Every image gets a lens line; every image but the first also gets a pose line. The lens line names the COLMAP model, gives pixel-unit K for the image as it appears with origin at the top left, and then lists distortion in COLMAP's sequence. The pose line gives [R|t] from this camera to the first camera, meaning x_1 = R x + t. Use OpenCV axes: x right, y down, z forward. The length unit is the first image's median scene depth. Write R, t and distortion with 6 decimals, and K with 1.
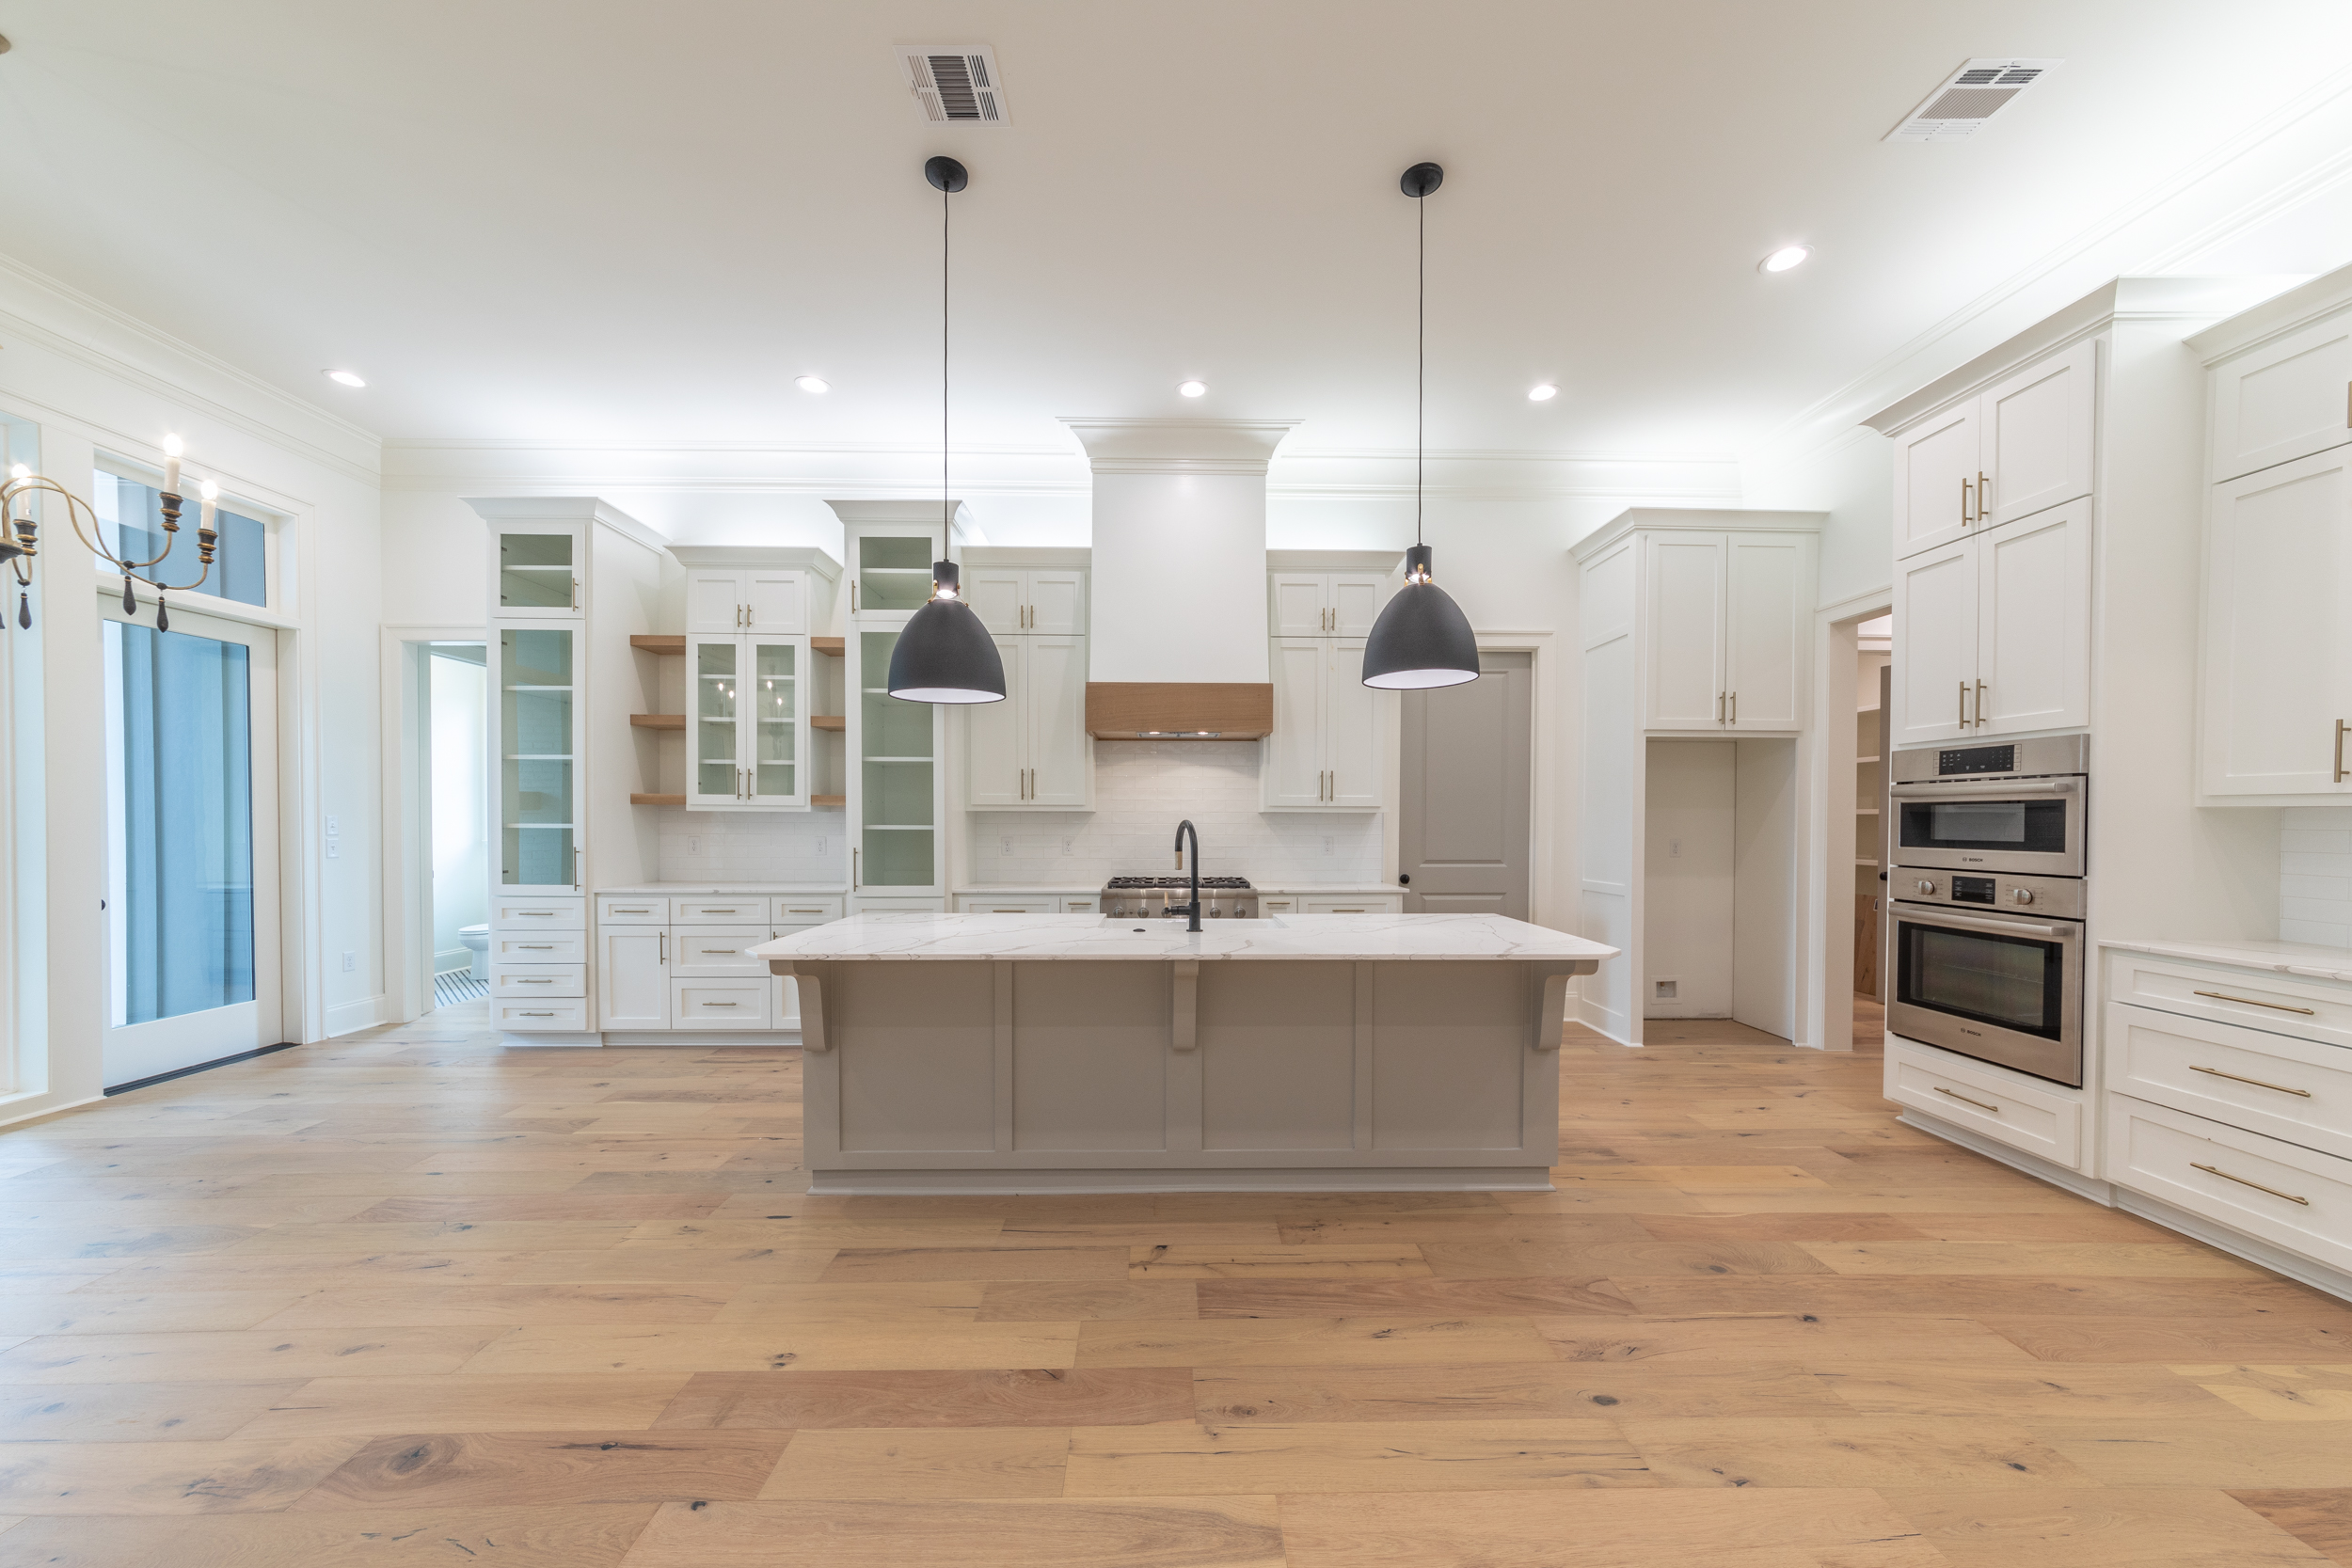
lens RADIAL K [[825.3, 0, 1180.0], [0, 825.3, 834.2], [0, 0, 1]] dist [-0.001023, 0.000115]
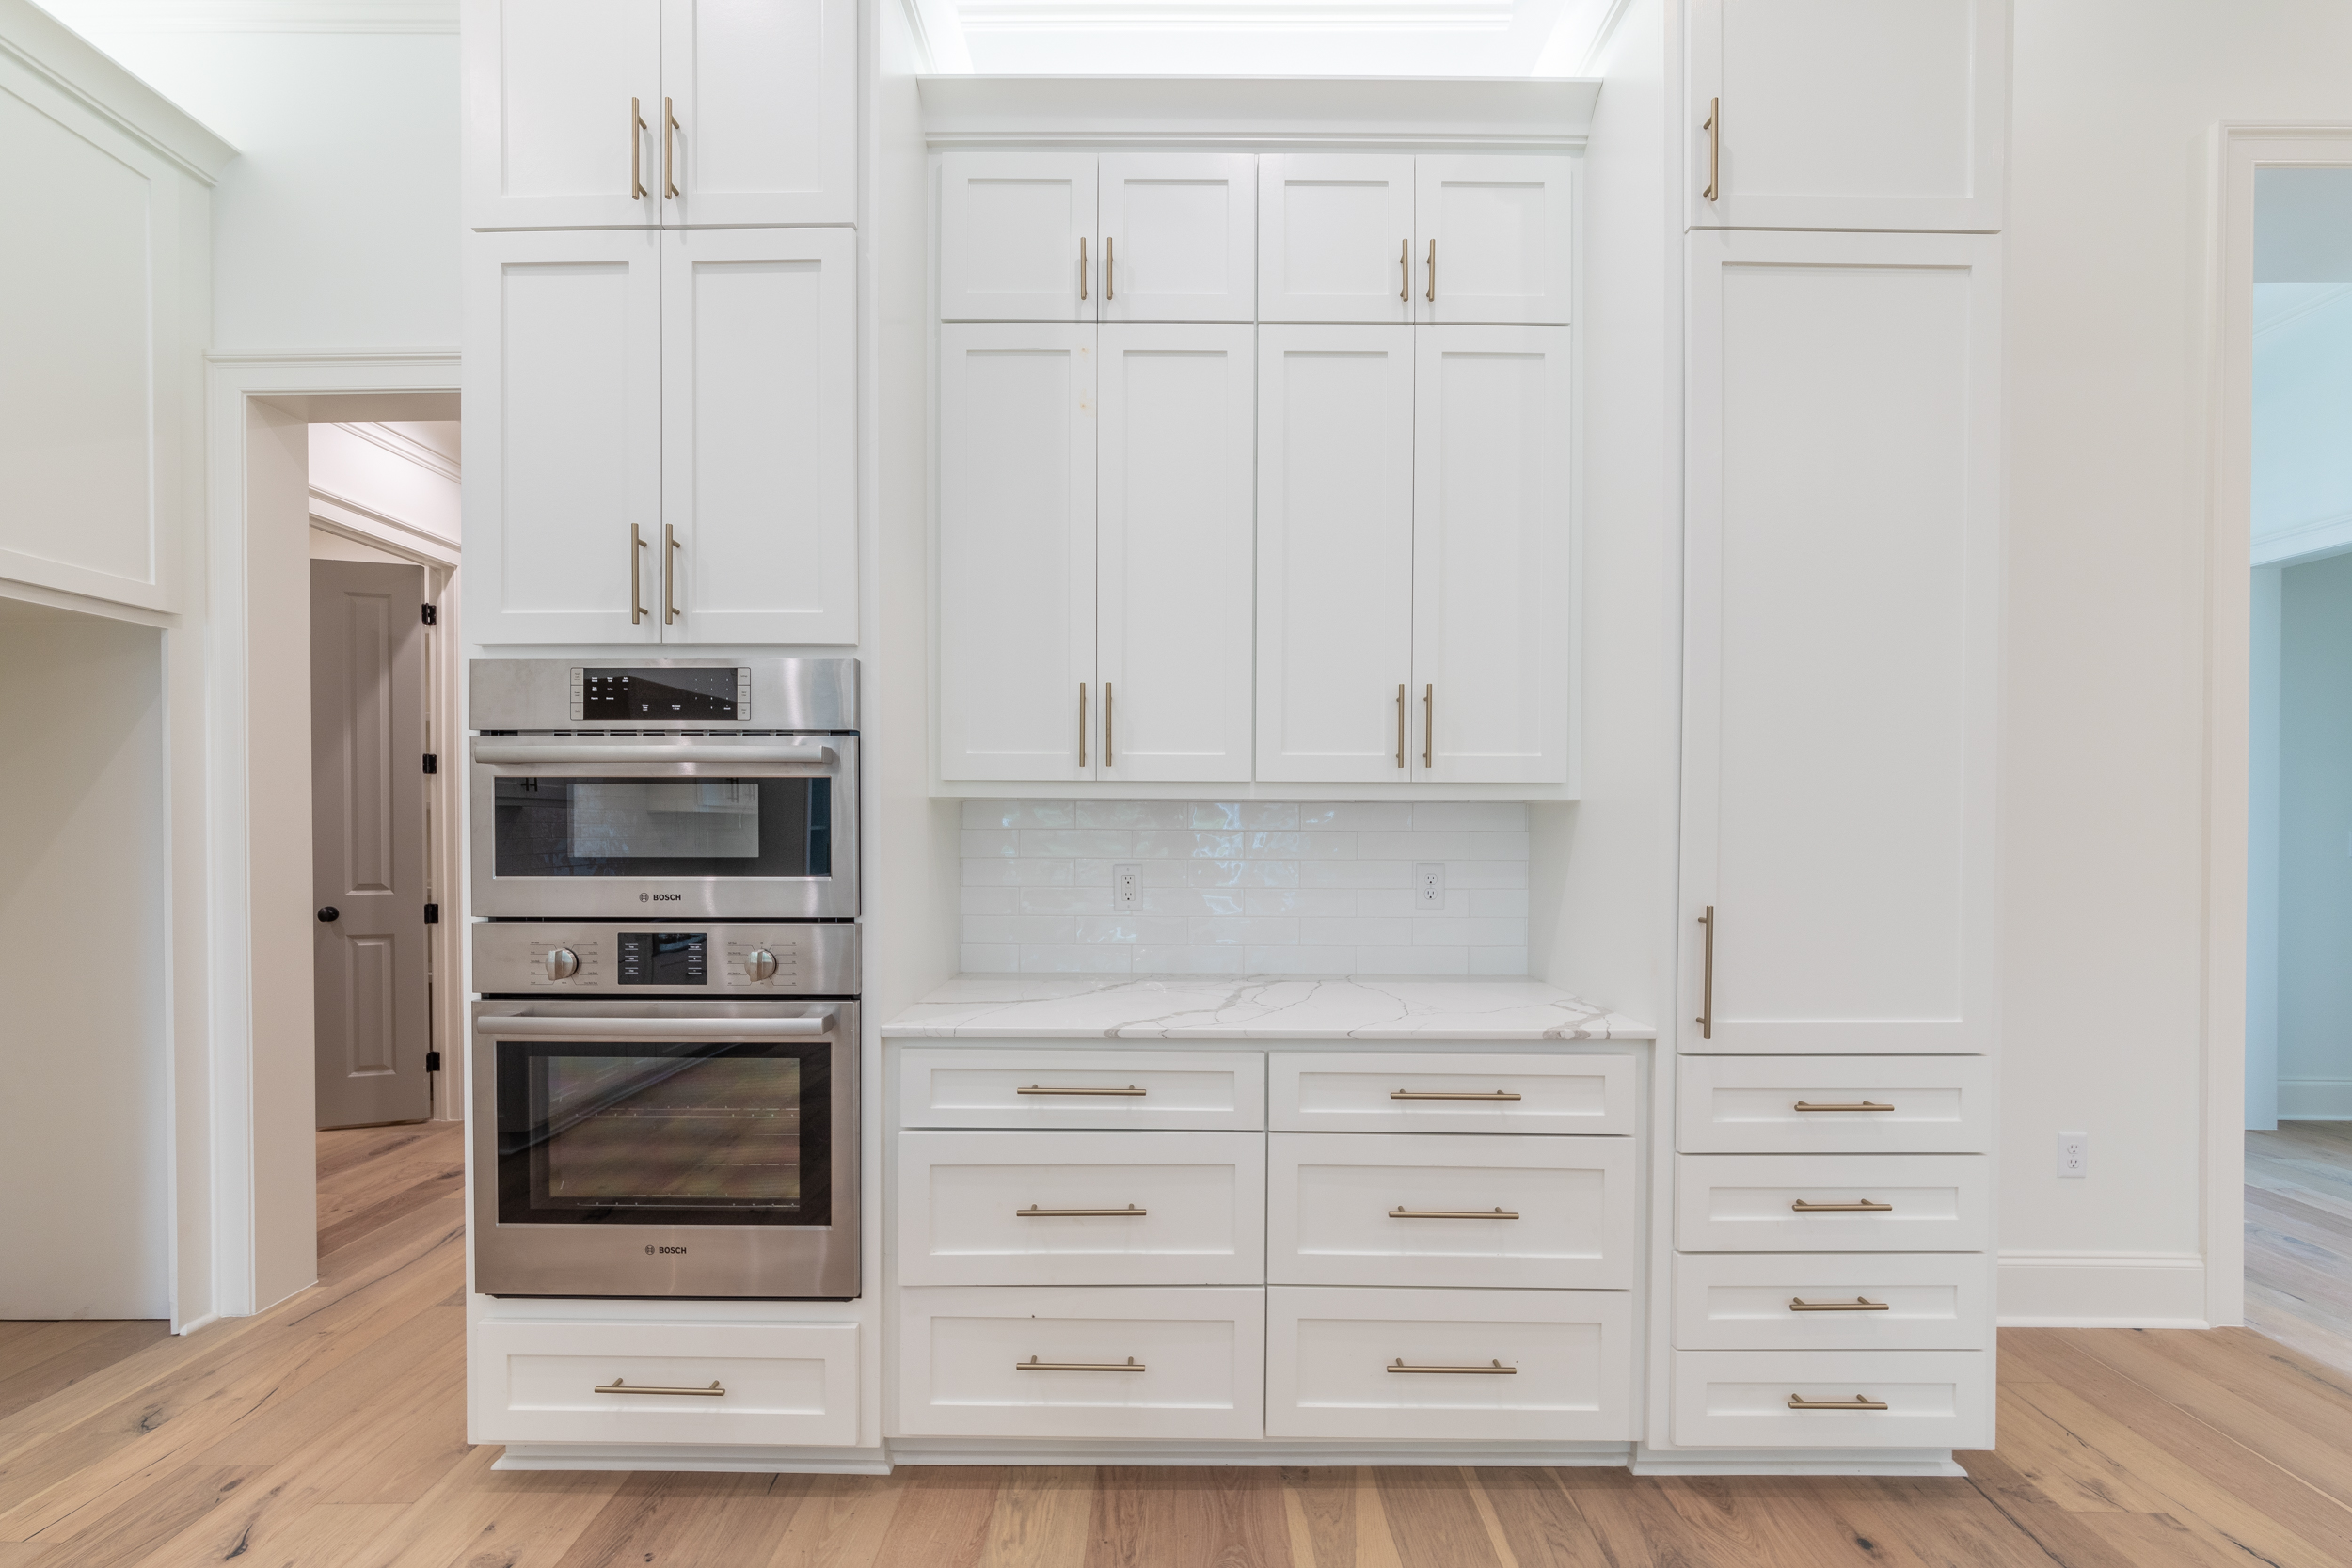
lens RADIAL K [[871.4, 0, 1168.8], [0, 871.4, 835.4], [0, 0, 1]] dist [-0.001076, -0.000127]
pose [[0.034487, -0.010989, 0.999345, 0.327165], [0.015171, 0.999830, 0.010471, -0.004428], [-0.999290, 0.014800, 0.034648, 0.487893]]
